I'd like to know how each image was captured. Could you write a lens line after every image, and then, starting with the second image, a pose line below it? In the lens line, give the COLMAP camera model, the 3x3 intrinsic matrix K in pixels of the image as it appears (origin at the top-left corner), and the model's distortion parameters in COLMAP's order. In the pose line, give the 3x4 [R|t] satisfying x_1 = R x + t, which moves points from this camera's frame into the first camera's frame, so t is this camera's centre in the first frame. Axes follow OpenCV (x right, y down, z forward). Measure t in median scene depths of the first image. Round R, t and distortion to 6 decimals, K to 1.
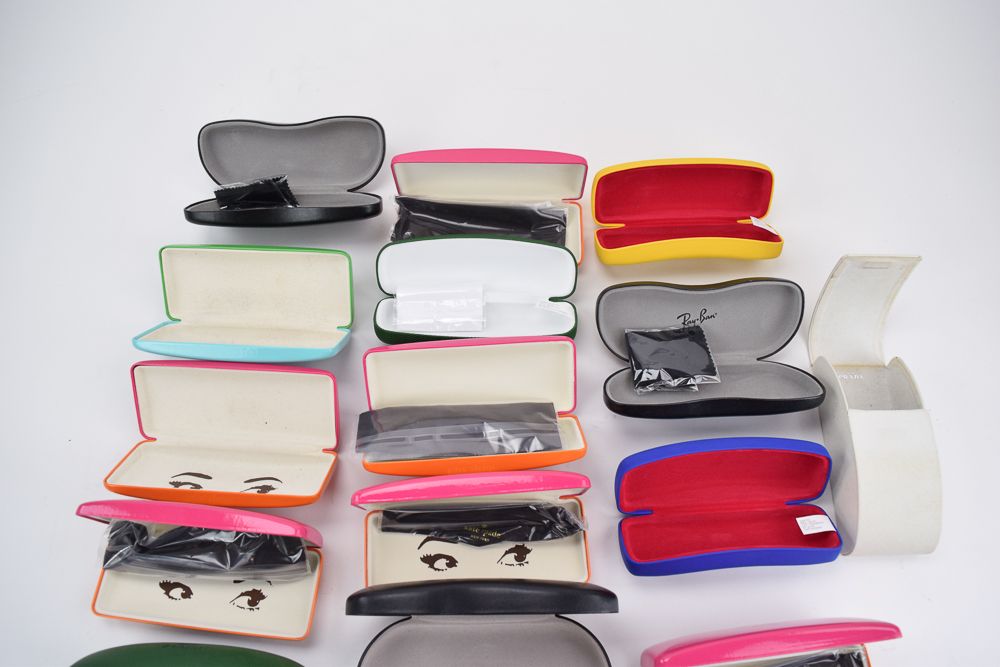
lens RADIAL K [[785.4, 0, 500.0], [0, 785.4, 333.5], [0, 0, 1]] dist [-0.080301, 0.014573]
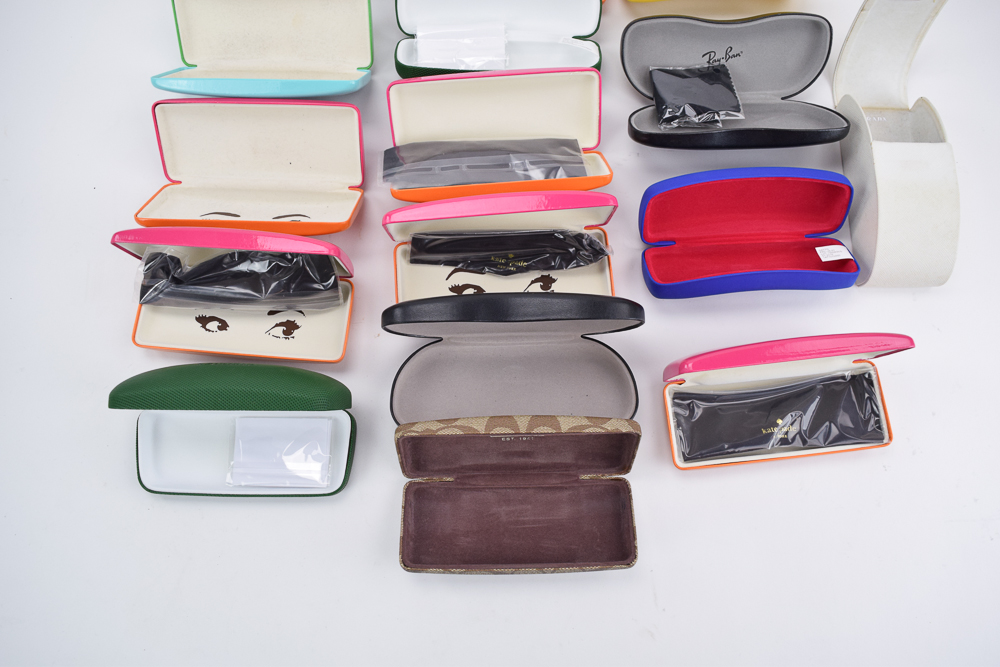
lens RADIAL K [[785.4, 0, 500.0], [0, 785.4, 333.5], [0, 0, 1]] dist [-0.080301, 0.014573]
pose [[0.999960, -0.008675, 0.002152, -0.036985], [0.008074, 0.980028, 0.198697, 0.140447], [-0.003832, -0.198671, 0.980059, -0.025721]]
